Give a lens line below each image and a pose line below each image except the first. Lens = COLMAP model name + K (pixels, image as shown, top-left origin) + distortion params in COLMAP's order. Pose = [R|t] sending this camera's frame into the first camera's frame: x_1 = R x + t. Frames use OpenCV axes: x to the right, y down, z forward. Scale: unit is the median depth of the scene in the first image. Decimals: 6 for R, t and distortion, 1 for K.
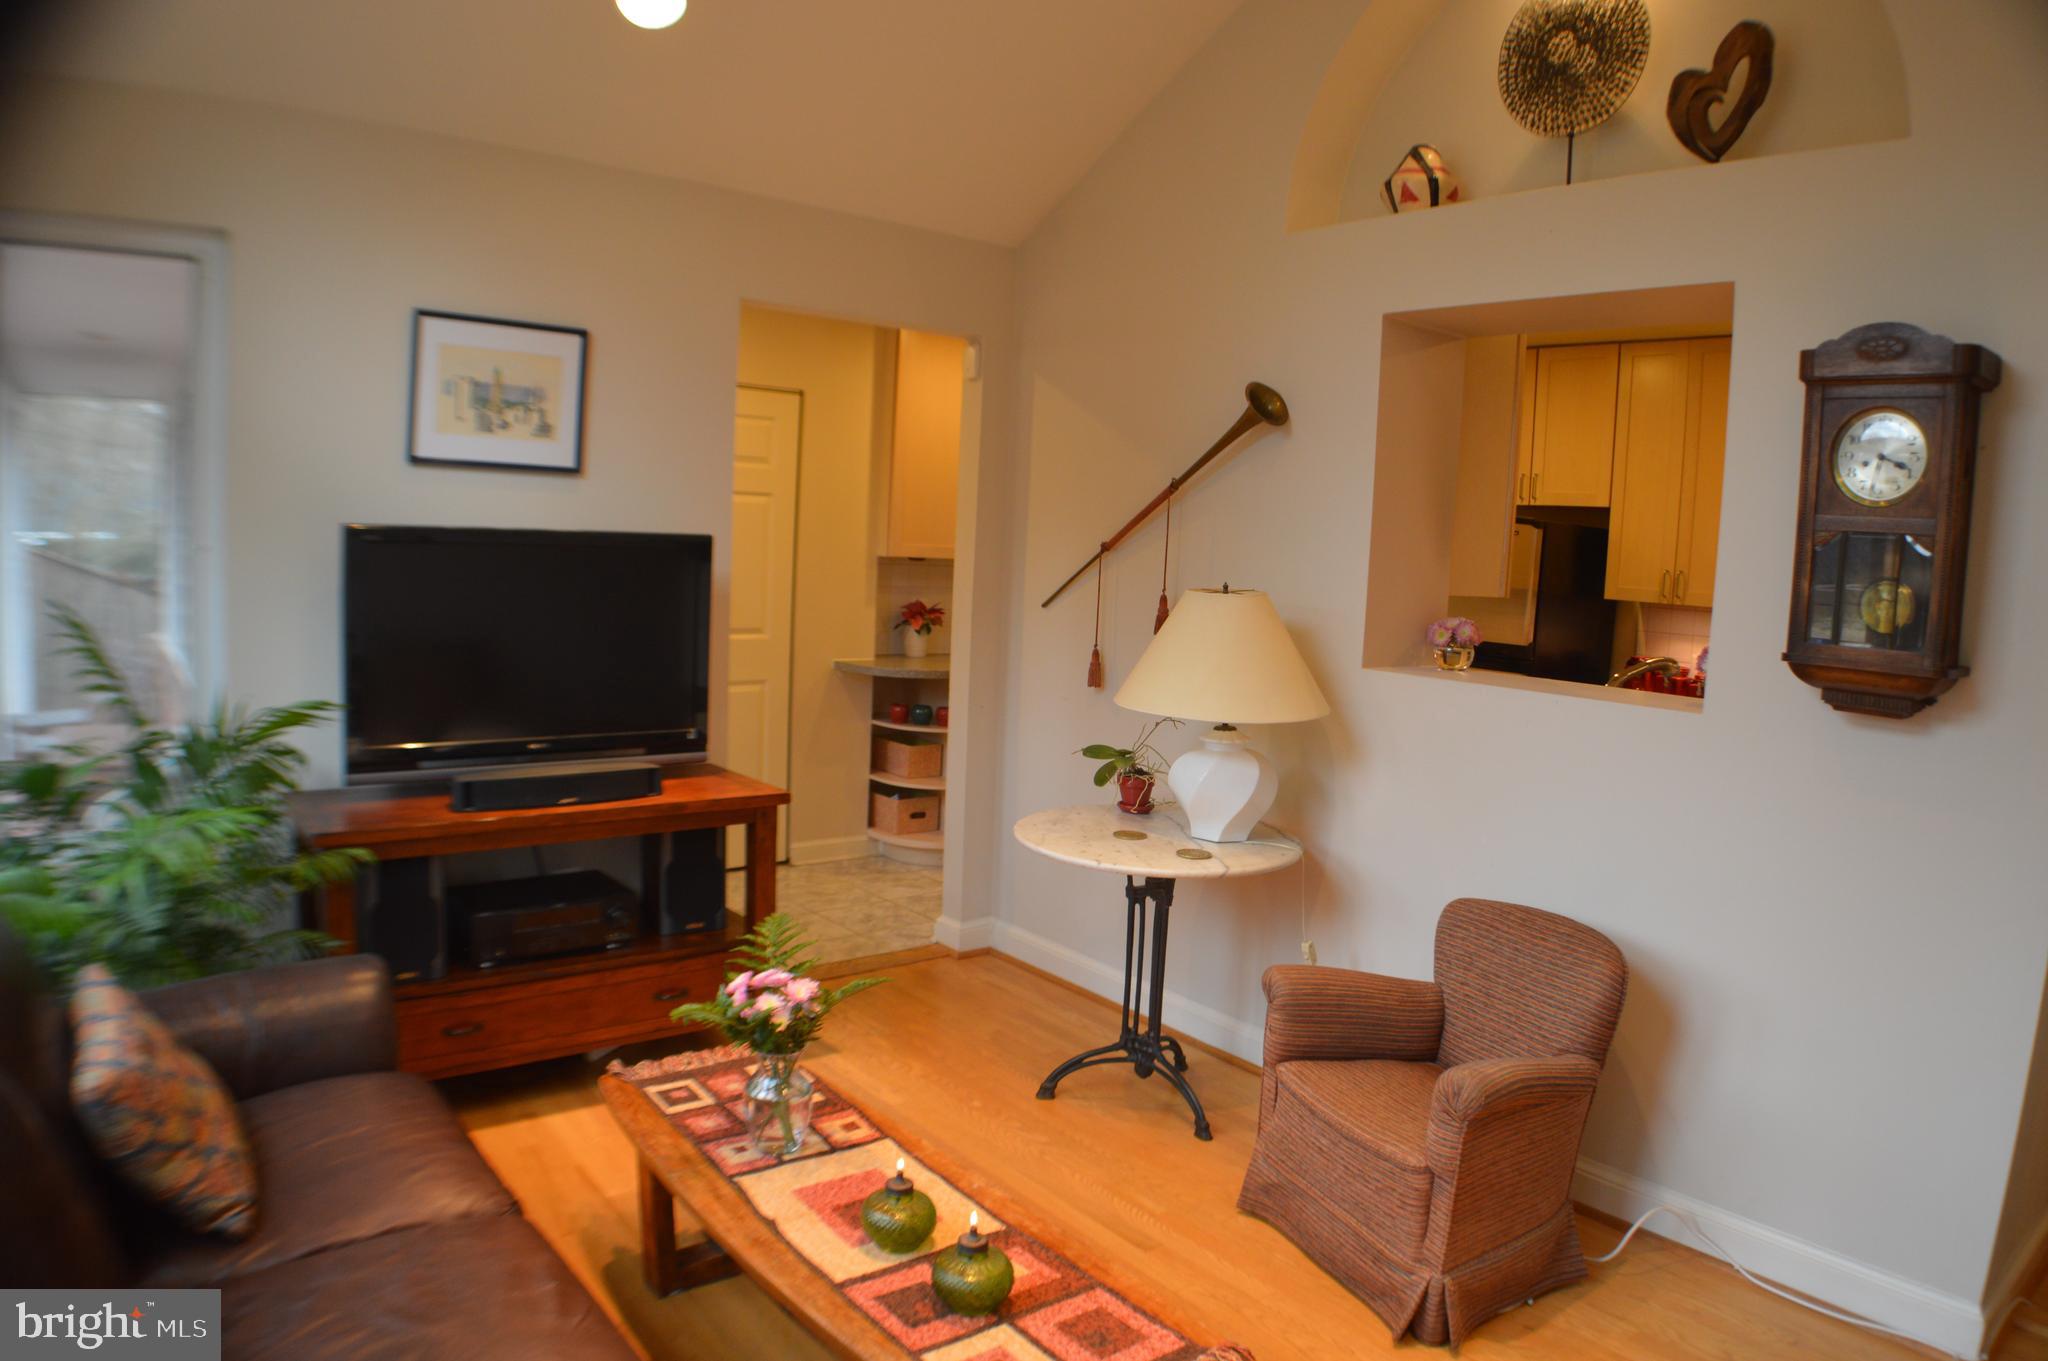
lens RADIAL K [[1356.0, 0, 1024.0], [0, 1356.0, 680.5], [0, 0, 1]] dist [-0.143898, 0.000079]
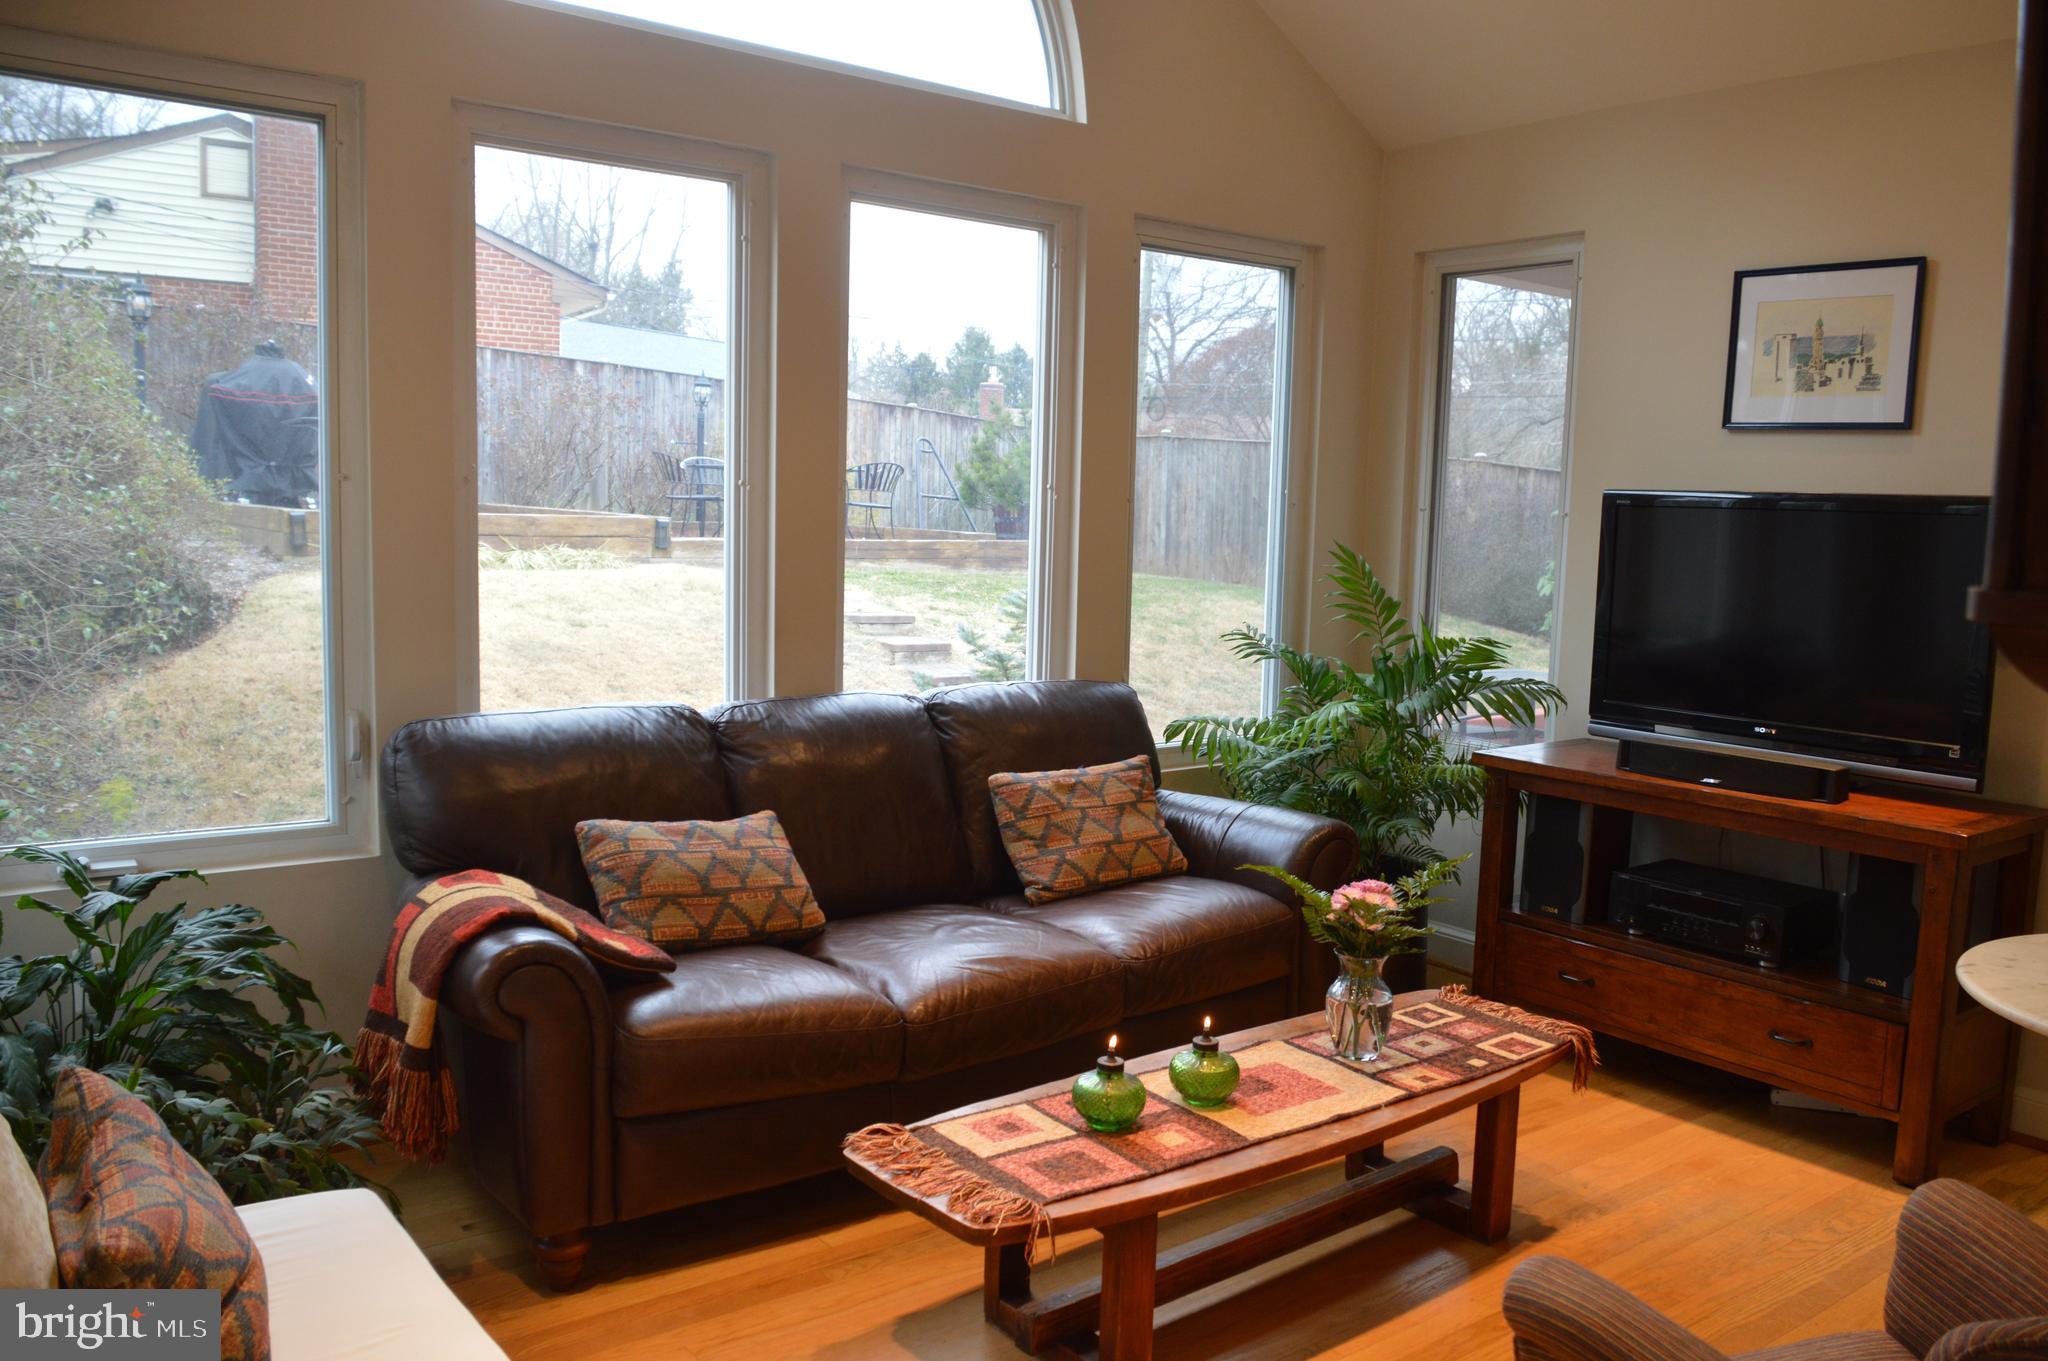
lens RADIAL K [[1606.6, 0, 1024.0], [0, 1606.6, 680.5], [0, 0, 1]] dist [-0.005289, -0.004836]
pose [[-0.021307, 0.067692, -0.997479, 0.768780], [-0.134736, 0.988409, 0.069955, 0.006765], [0.990652, 0.135887, -0.011939, 0.521920]]
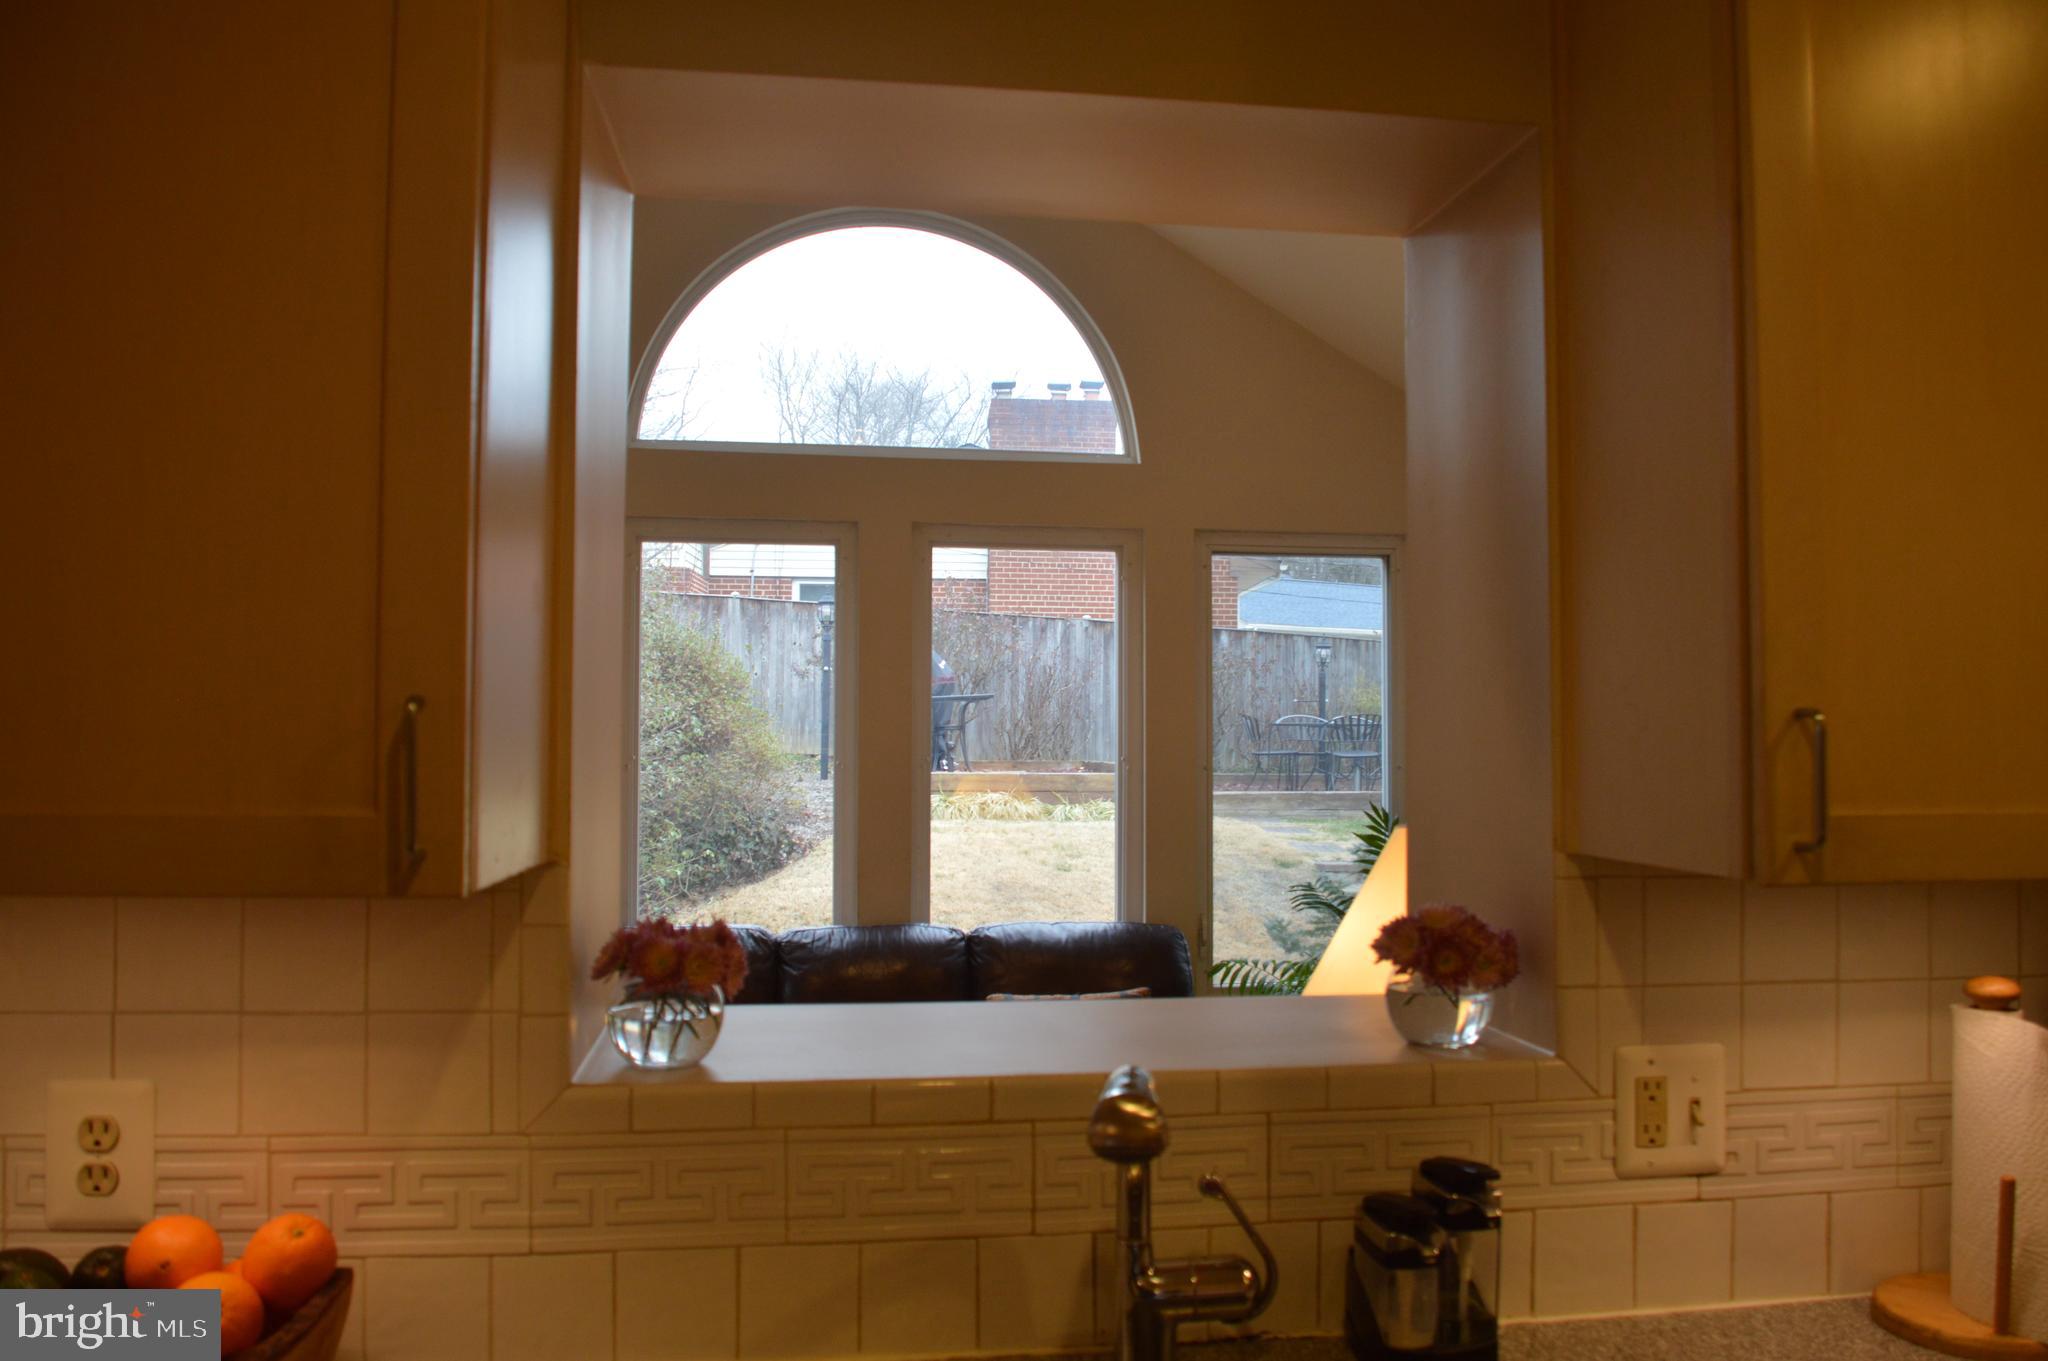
lens RADIAL K [[1606.6, 0, 1024.0], [0, 1606.6, 680.5], [0, 0, 1]] dist [-0.005289, -0.004836]
pose [[-0.499782, -0.073936, -0.862990, 0.865379], [-0.117363, 0.992942, -0.017102, -0.105955], [0.858163, 0.092736, -0.504932, 1.262816]]
